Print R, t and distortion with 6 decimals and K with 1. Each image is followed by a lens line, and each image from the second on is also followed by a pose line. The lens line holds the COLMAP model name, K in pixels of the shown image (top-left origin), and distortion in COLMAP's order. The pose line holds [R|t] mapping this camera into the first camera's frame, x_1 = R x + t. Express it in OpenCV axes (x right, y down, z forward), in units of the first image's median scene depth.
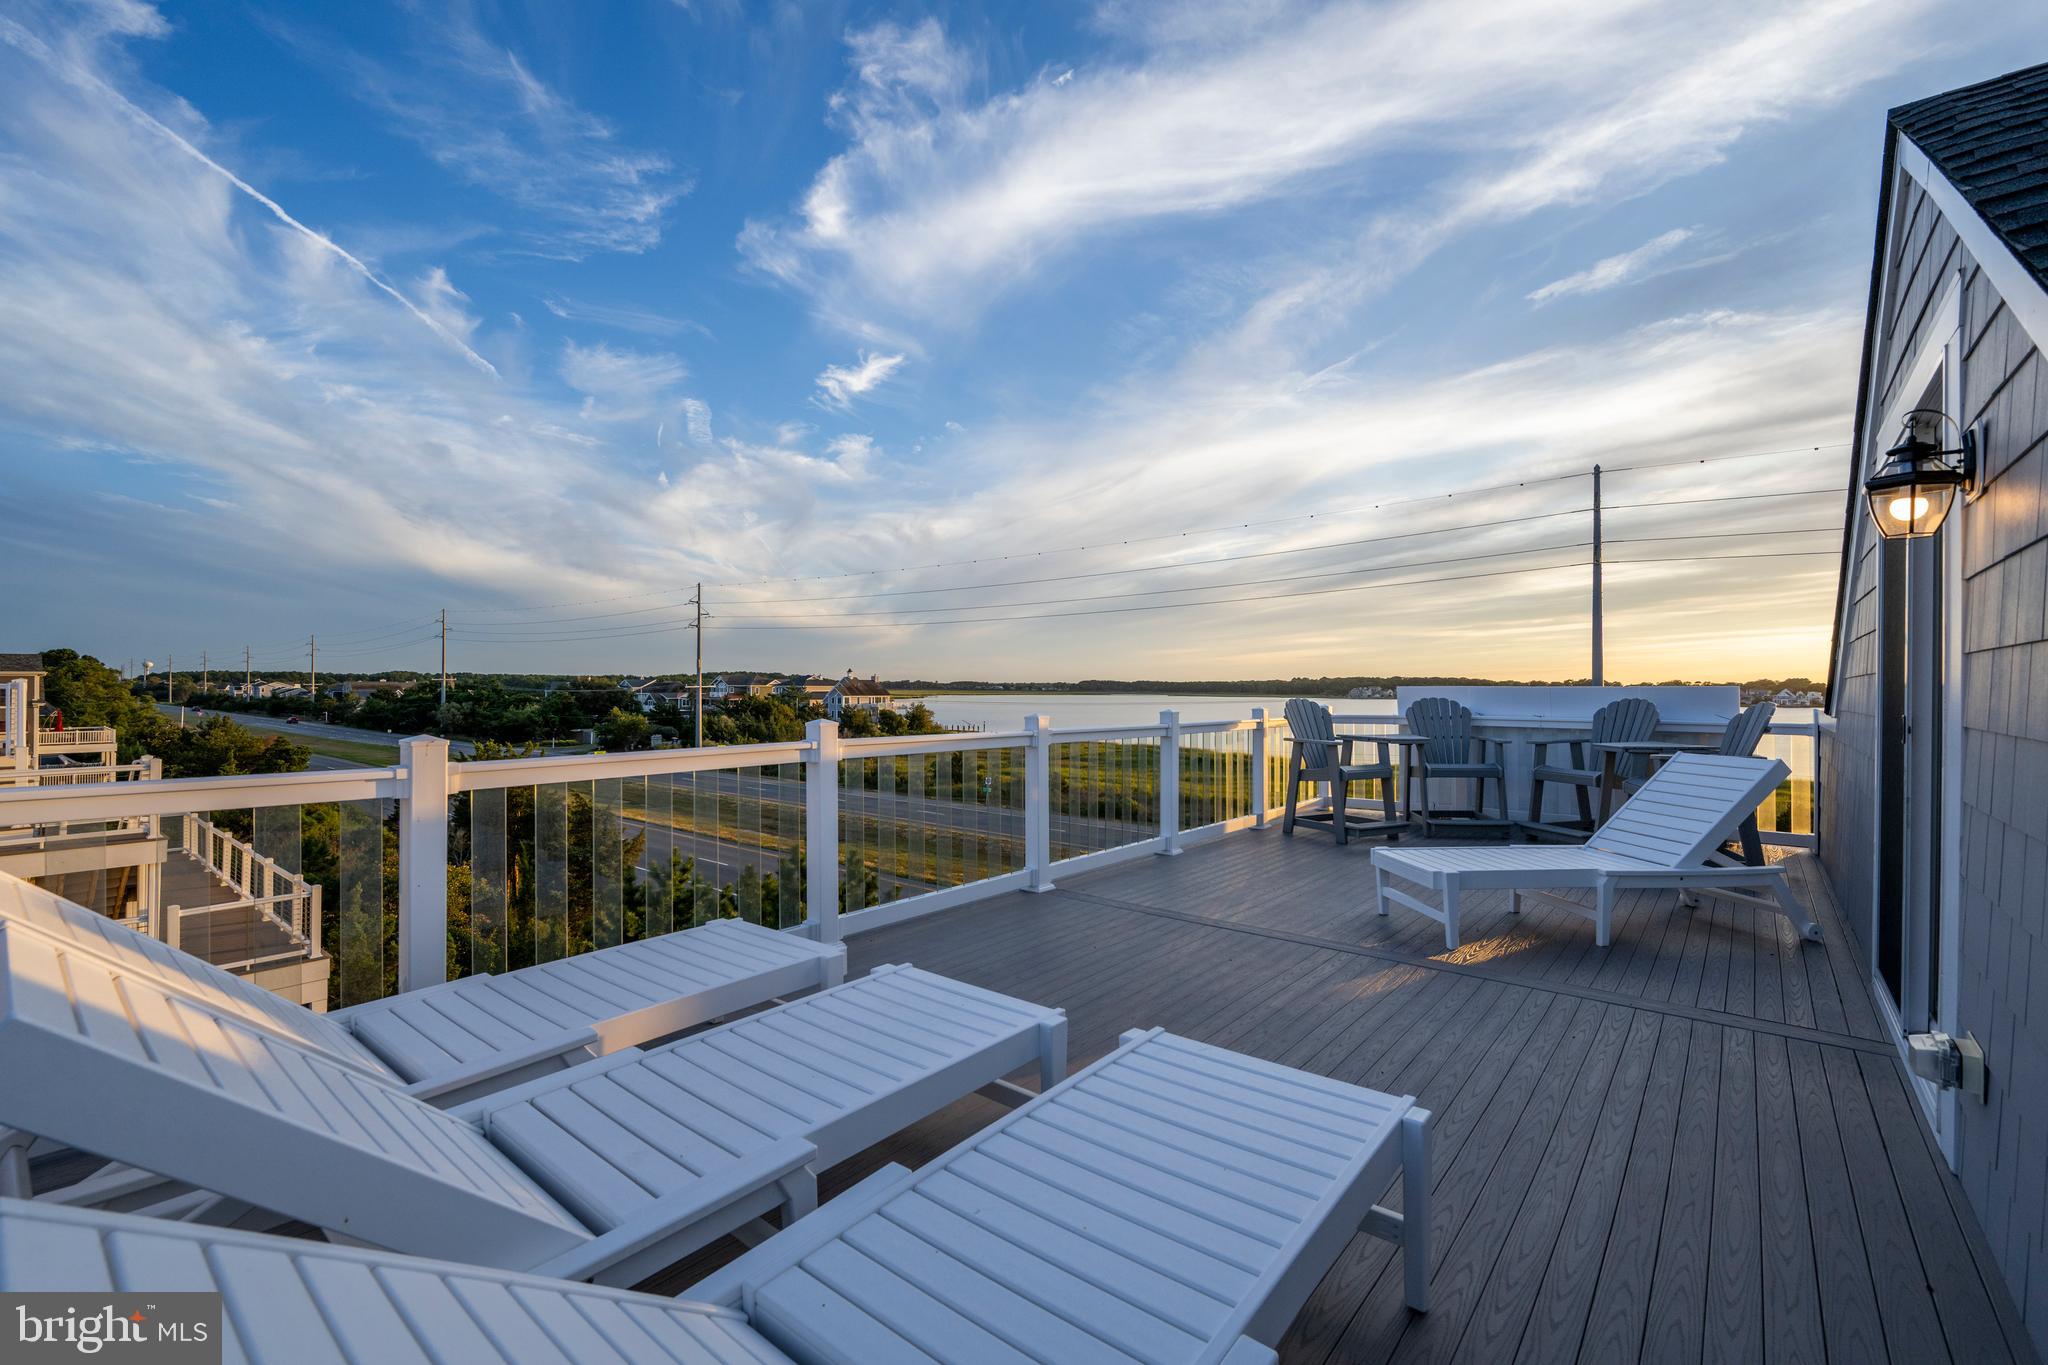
lens RADIAL K [[870.7, 0, 968.6], [0, 870.7, 710.6], [0, 0, 1]] dist [0.001880, 0.000431]
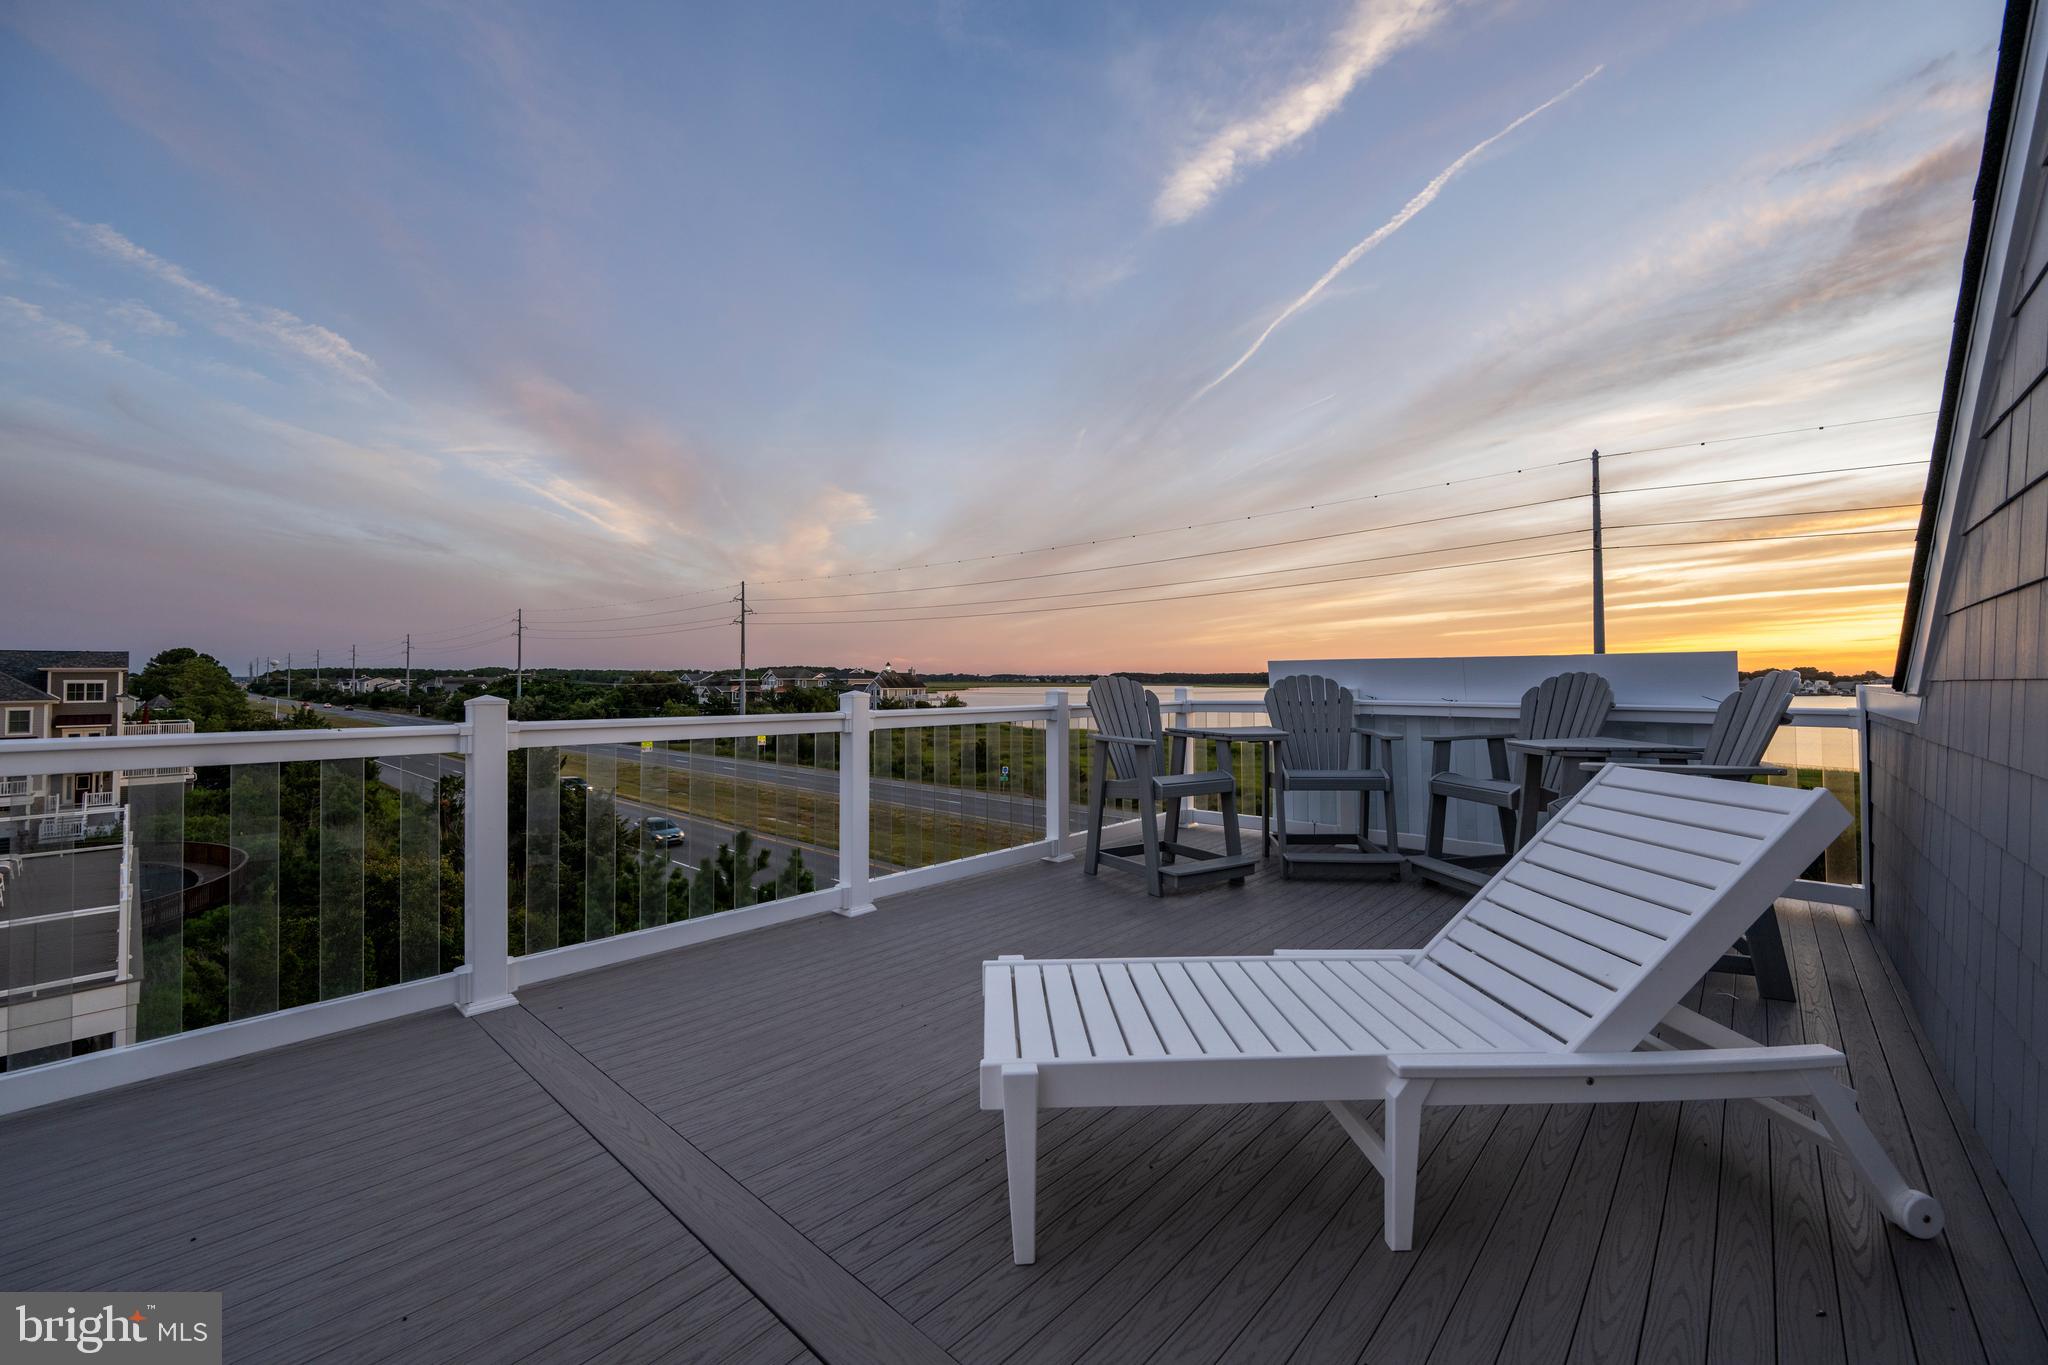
lens RADIAL K [[793.4, 0, 1024.0], [0, 793.4, 682.5], [0, 0, 1]] dist [-0.000284, -0.000041]
pose [[0.999854, -0.003790, -0.016674, 0.225497], [0.003369, 0.999677, -0.025187, 0.004788], [0.016764, 0.025127, 0.999544, 0.249667]]
